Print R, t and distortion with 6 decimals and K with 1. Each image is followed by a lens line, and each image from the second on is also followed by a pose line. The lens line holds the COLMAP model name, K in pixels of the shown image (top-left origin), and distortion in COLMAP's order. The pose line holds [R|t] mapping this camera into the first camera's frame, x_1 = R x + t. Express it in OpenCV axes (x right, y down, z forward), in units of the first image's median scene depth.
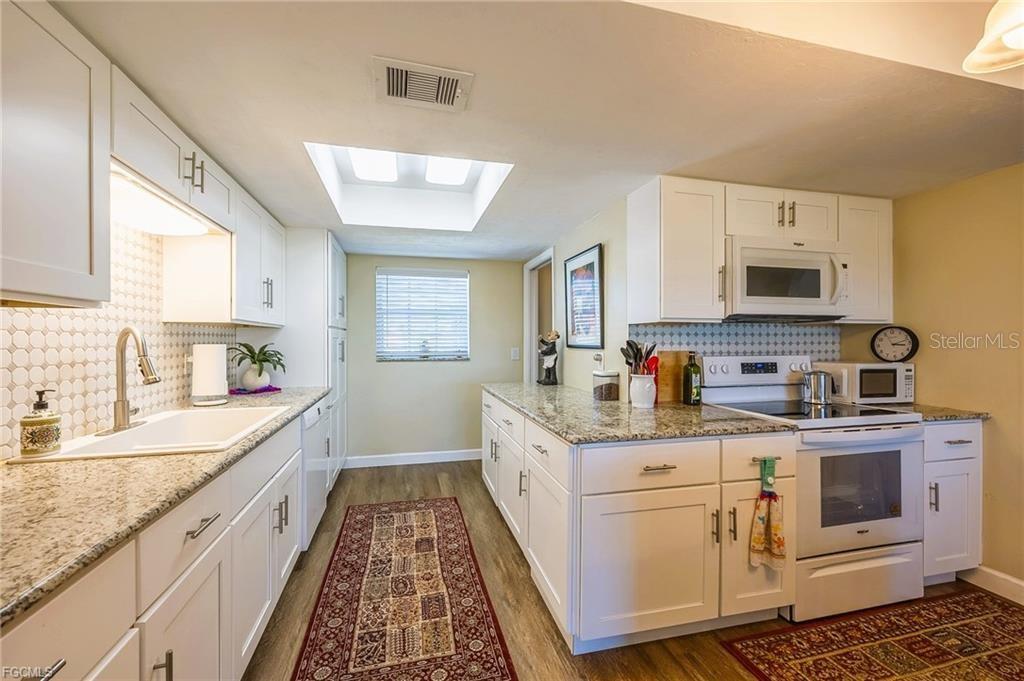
lens RADIAL K [[384.2, 0, 497.1], [0, 384.2, 345.4], [0, 0, 1]] dist [-0.002221, -0.000741]
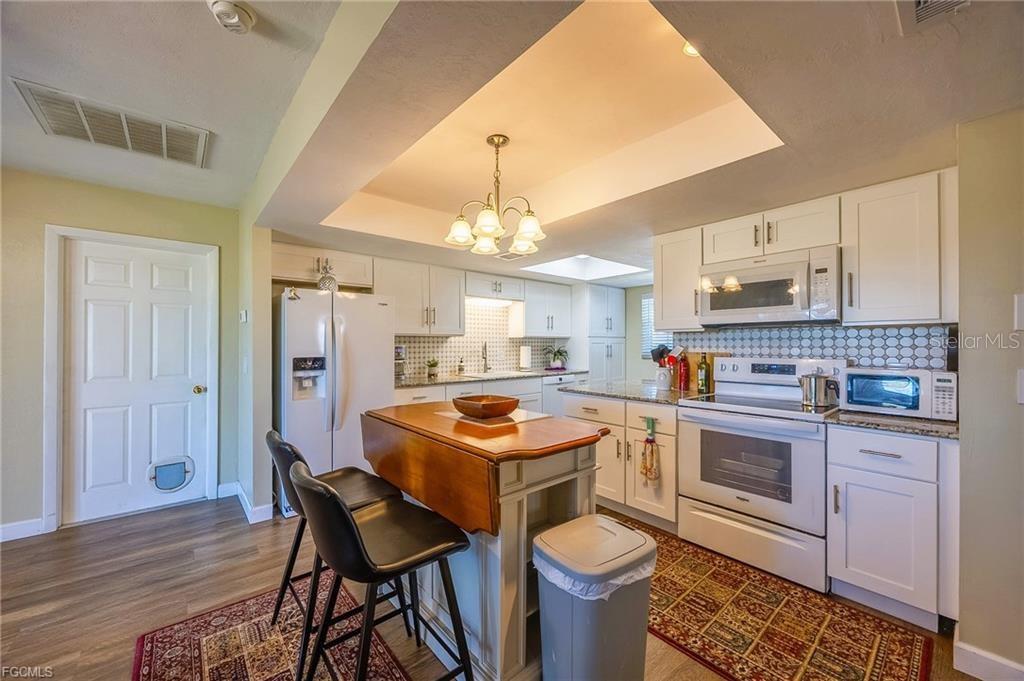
lens RADIAL K [[384.2, 0, 499.3], [0, 384.2, 343.2], [0, 0, 1]] dist [-0.002221, -0.000741]
pose [[0.445503, -0.004400, -0.895269, 1.468474], [-0.009036, 0.999915, -0.009411, 0.002148], [0.895235, 0.012282, 0.445426, -0.223295]]
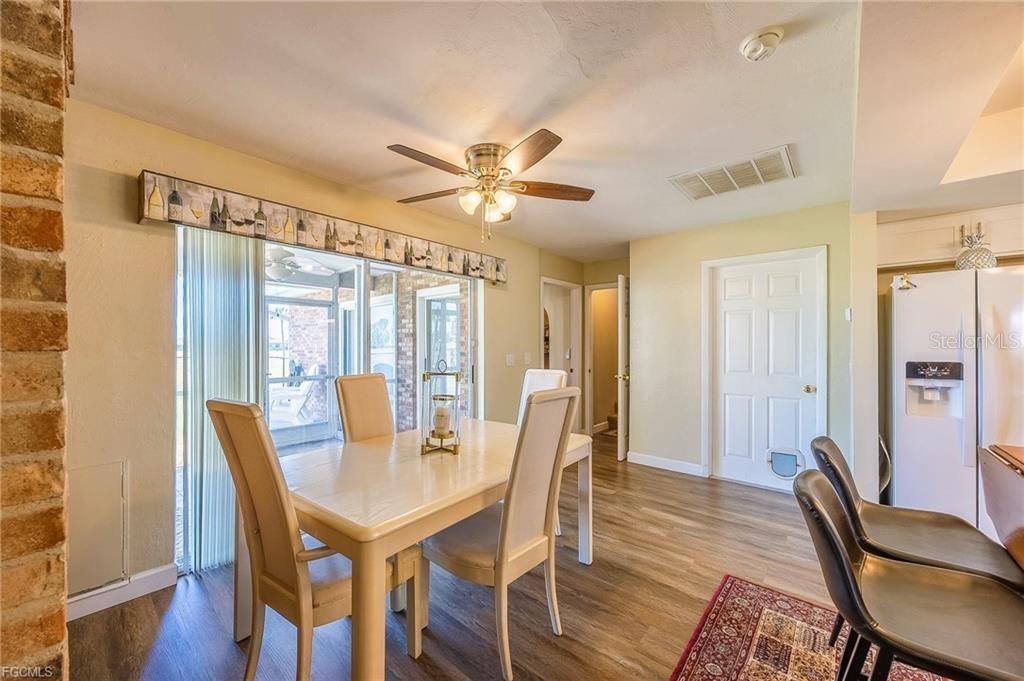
lens RADIAL K [[394.9, 0, 520.3], [0, 394.9, 344.0], [0, 0, 1]] dist [-0.001752, 0.000224]
pose [[-0.799385, -0.003248, -0.600810, 1.485930], [-0.007084, 0.999967, 0.004019, 0.000844], [0.600777, 0.007469, -0.799382, -0.026081]]
